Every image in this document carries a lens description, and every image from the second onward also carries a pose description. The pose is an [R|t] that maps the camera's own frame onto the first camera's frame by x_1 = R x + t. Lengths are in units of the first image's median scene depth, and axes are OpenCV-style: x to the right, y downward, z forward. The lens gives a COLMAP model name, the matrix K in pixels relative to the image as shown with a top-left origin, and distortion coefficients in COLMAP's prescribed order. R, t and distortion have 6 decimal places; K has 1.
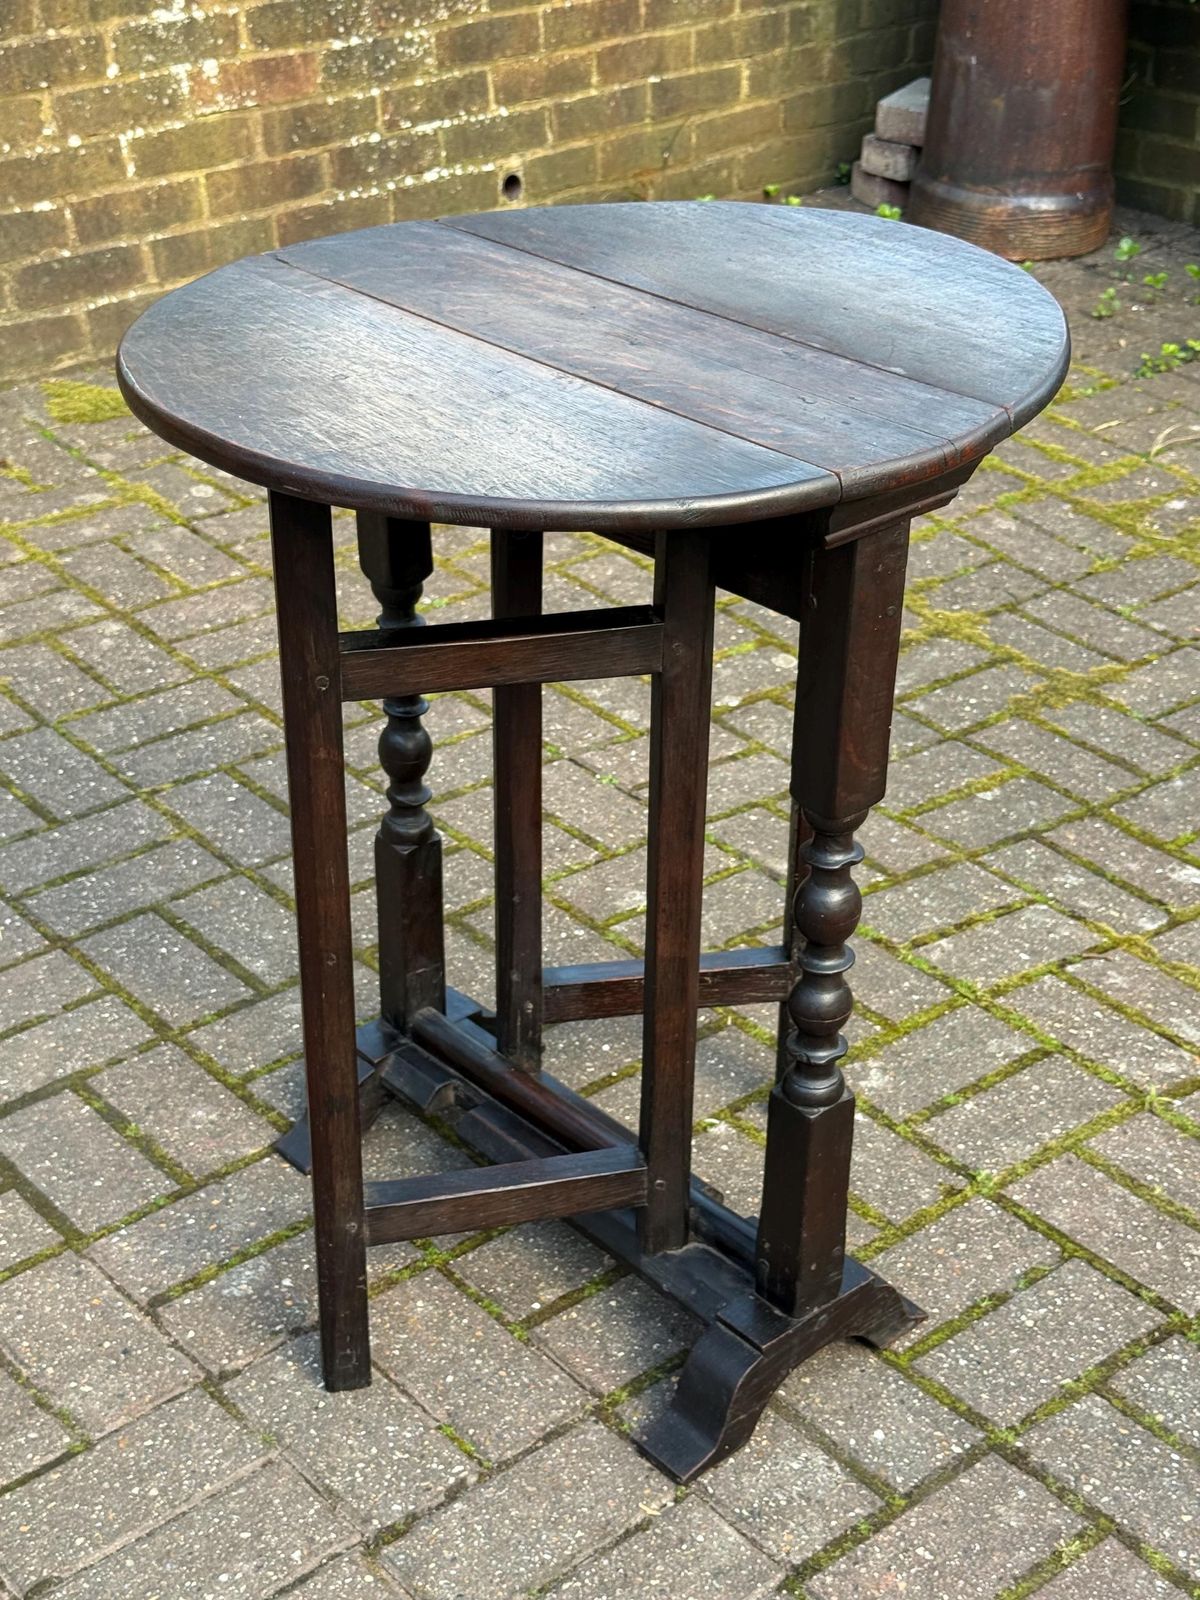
lens RADIAL K [[2338.4, 0, 609.7], [0, 2338.4, 796.7], [0, 0, 1]] dist [0.126979, 0.000000]
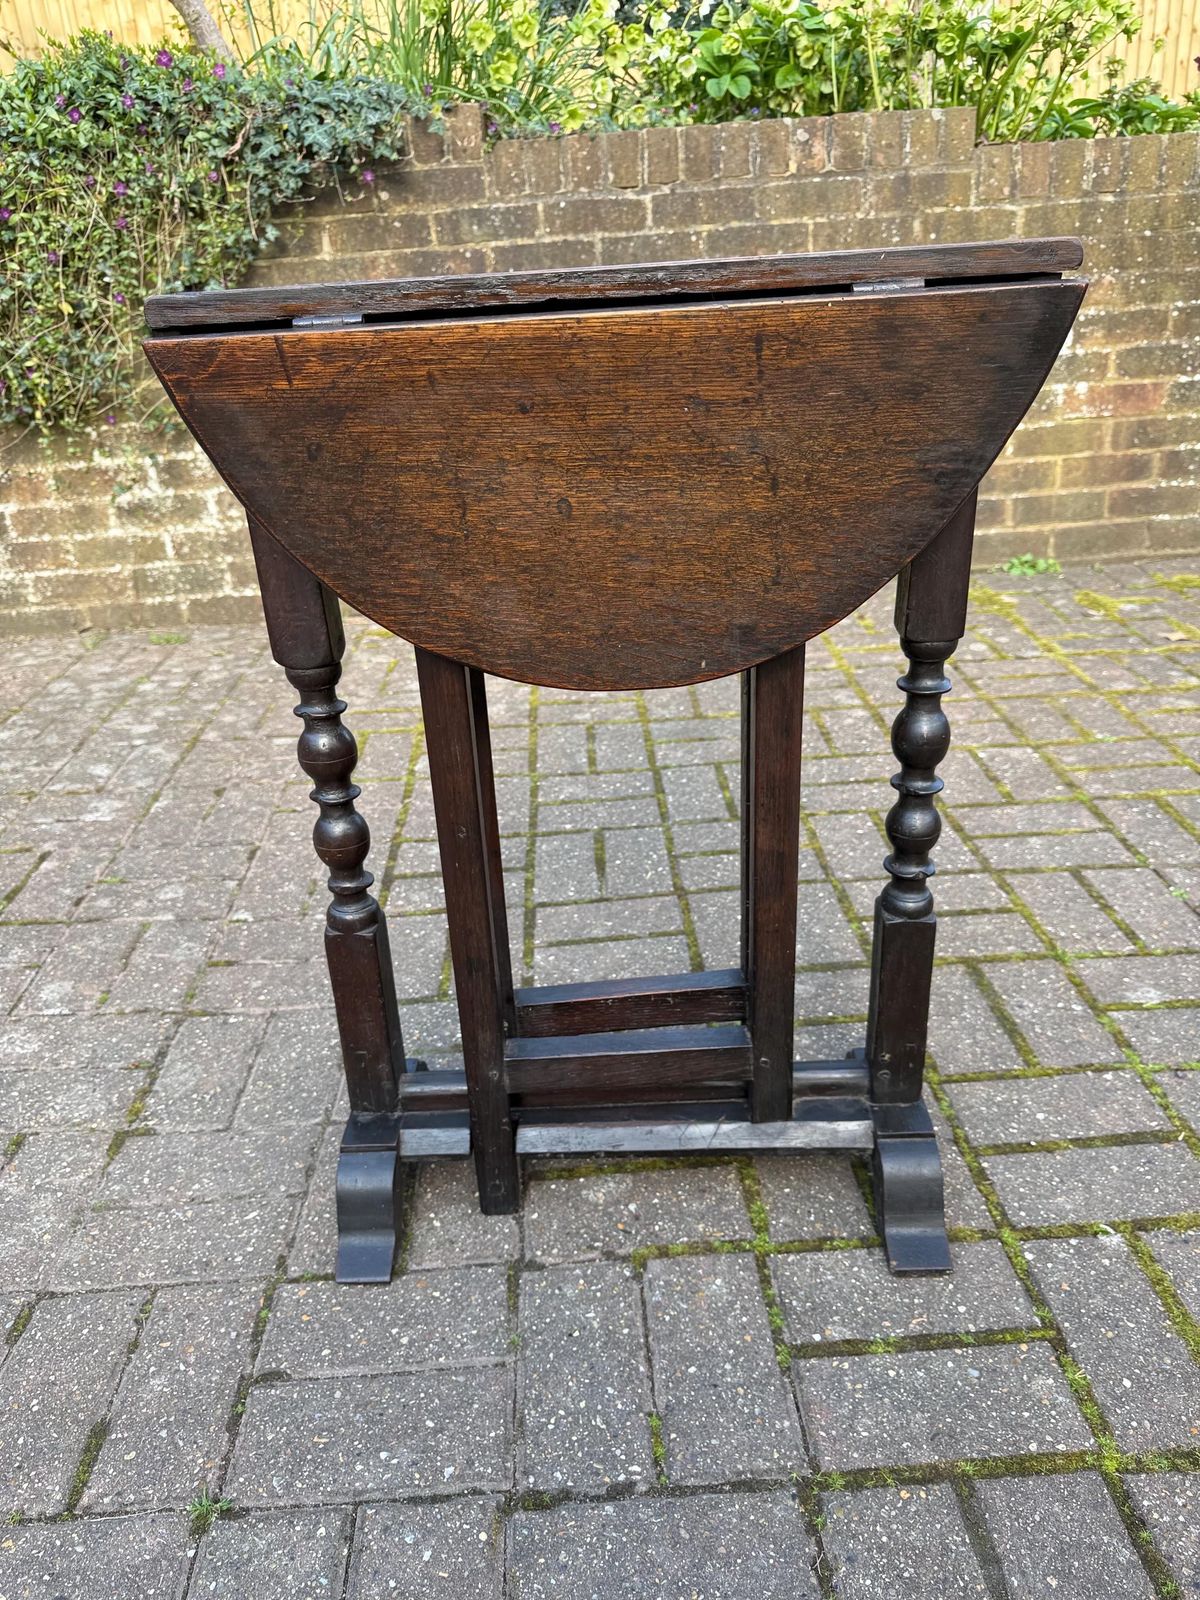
lens RADIAL K [[1152.0, 0, 585.2], [0, 1152.0, 801.0], [0, 0, 1]] dist [0.005302, -0.019557]
pose [[0.784304, 0.213243, -0.582575, 0.112457], [-0.246444, 0.968887, 0.022867, 0.009505], [0.569326, 0.125637, 0.812455, 0.463996]]
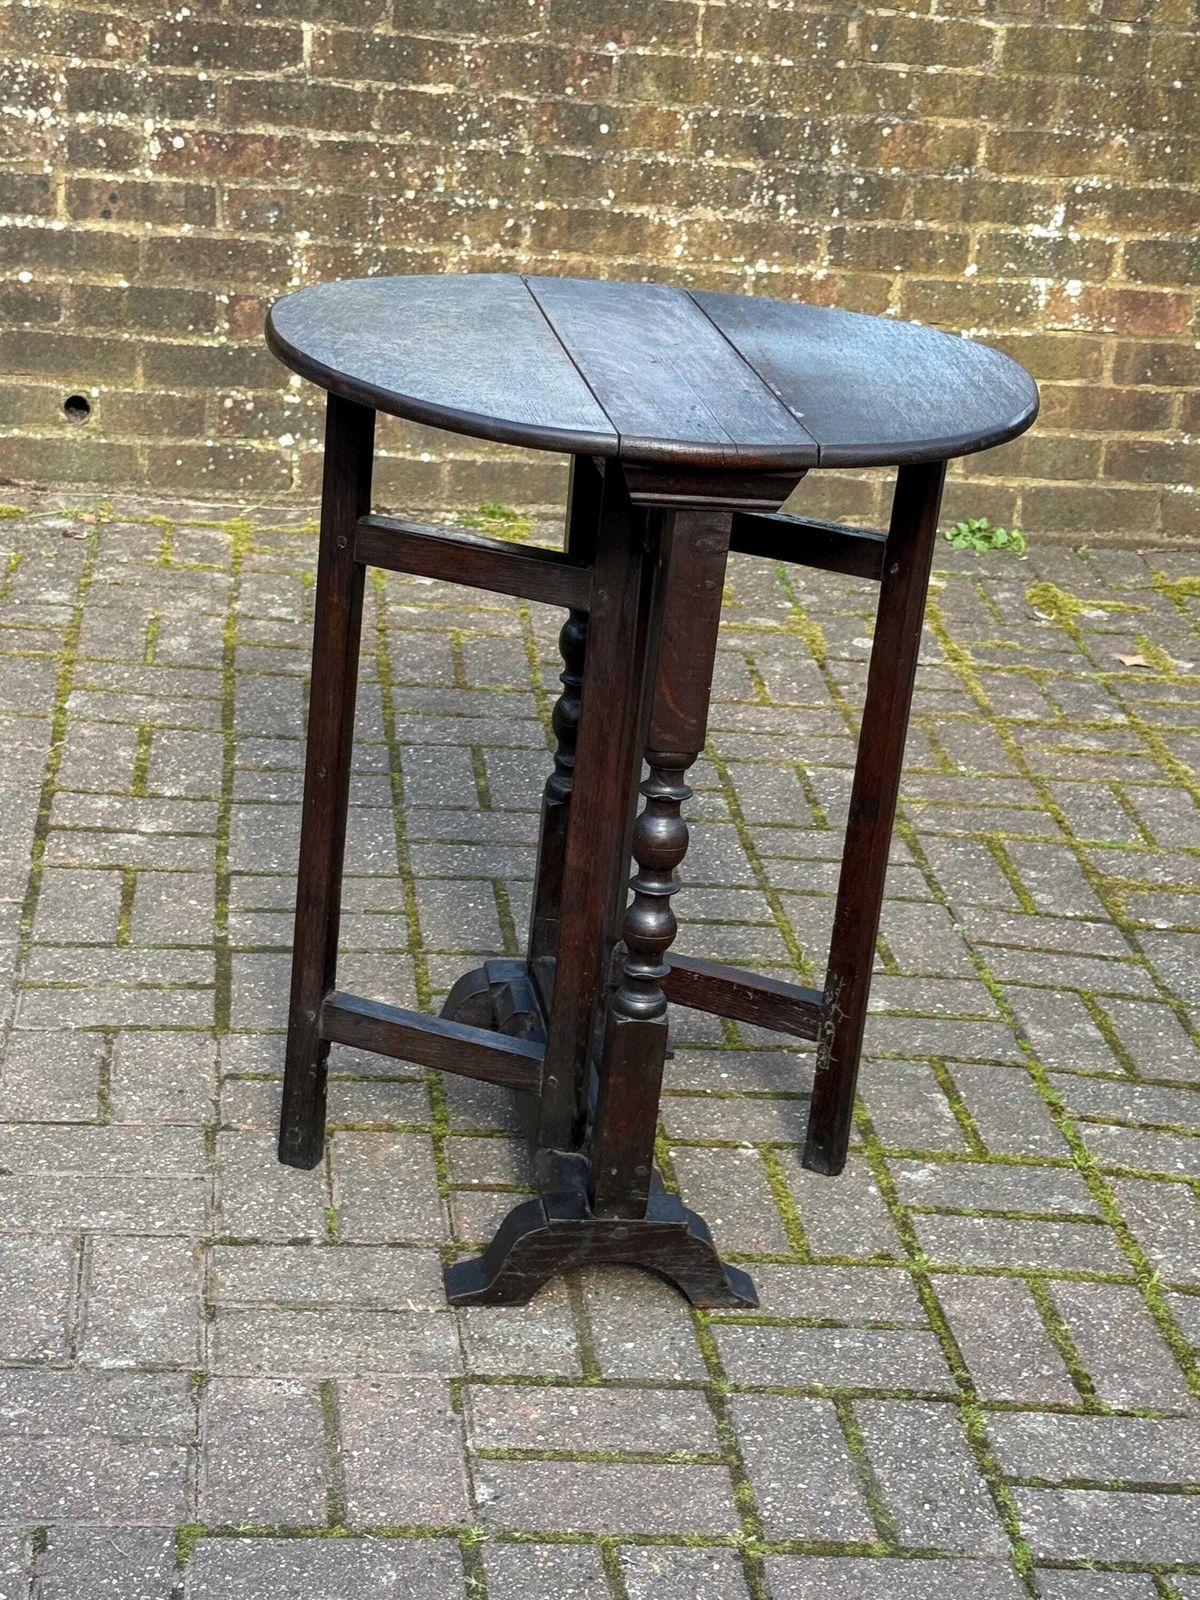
lens RADIAL K [[2929.4, 0, 592.8], [0, 2929.4, 806.0], [0, 0, 1]] dist [0.135461, 0.000000]
pose [[0.827083, 0.269445, -0.493289, 0.603299], [-0.348644, 0.934312, -0.074221, 0.116548], [0.440887, 0.233370, 0.866694, -0.238612]]
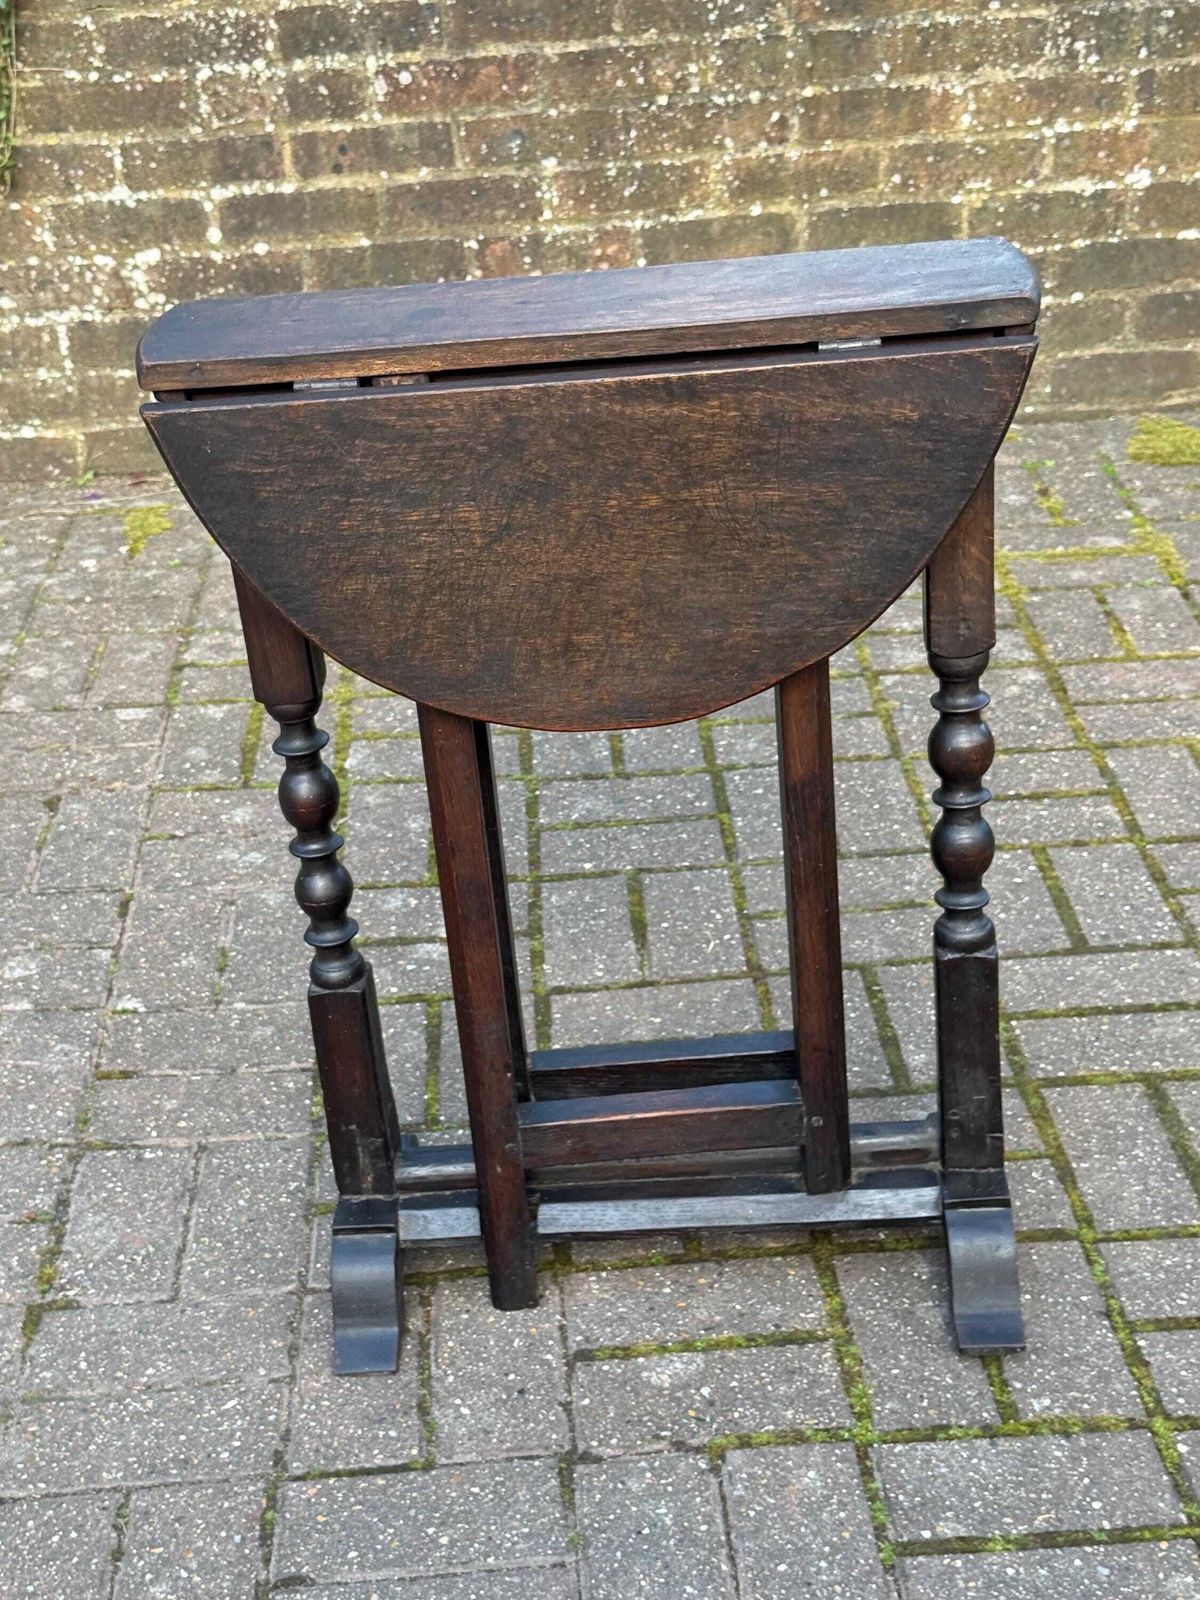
lens RADIAL K [[2338.4, 0, 575.0], [0, 2338.4, 802.9], [0, 0, 1]] dist [0.126979, 0.000000]
pose [[0.795378, 0.249064, -0.552577, 0.246663], [-0.252502, 0.964952, 0.071484, -0.061675], [0.551014, 0.082670, 0.830391, 0.170057]]
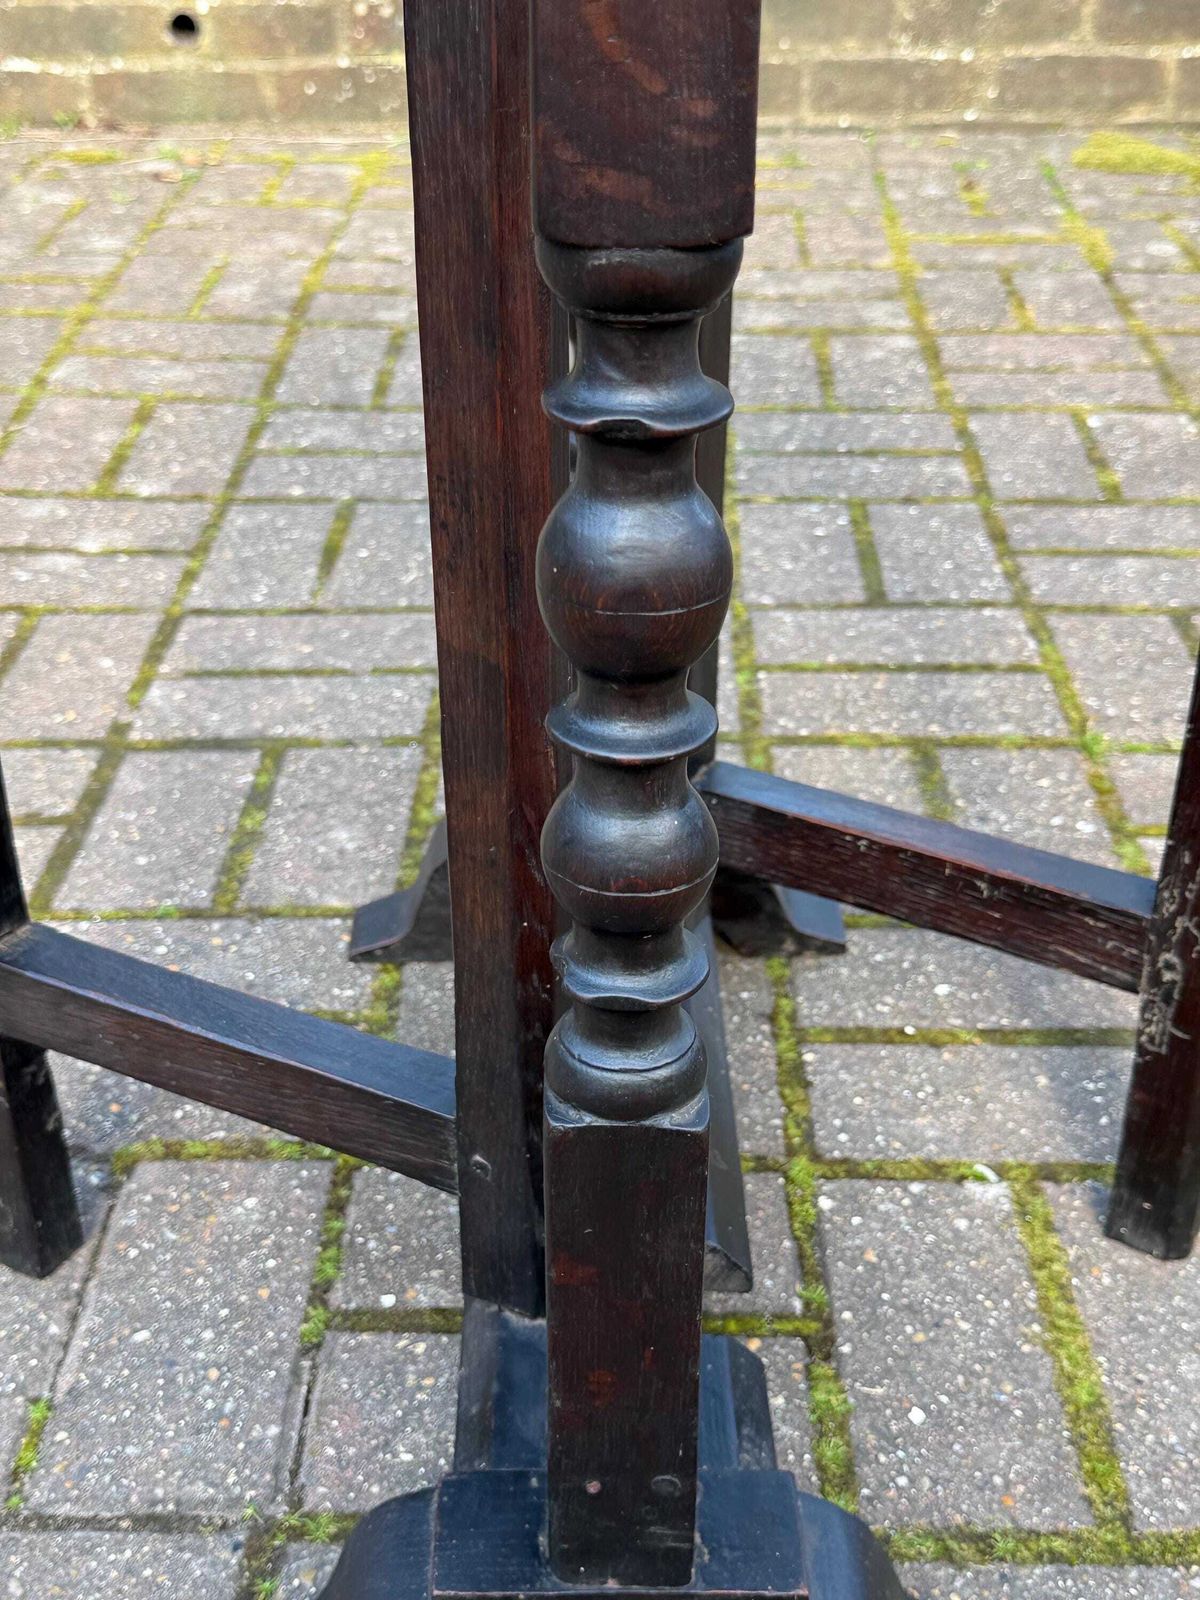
lens RADIAL K [[2017.8, 0, 593.3], [0, 2017.8, 810.5], [0, 0, 1]] dist [0.107788, 0.000000]
pose [[0.752579, 0.326645, -0.571776, 0.208527], [-0.316276, 0.940890, 0.121227, 0.034604], [0.577577, 0.089606, 0.811404, 0.566907]]
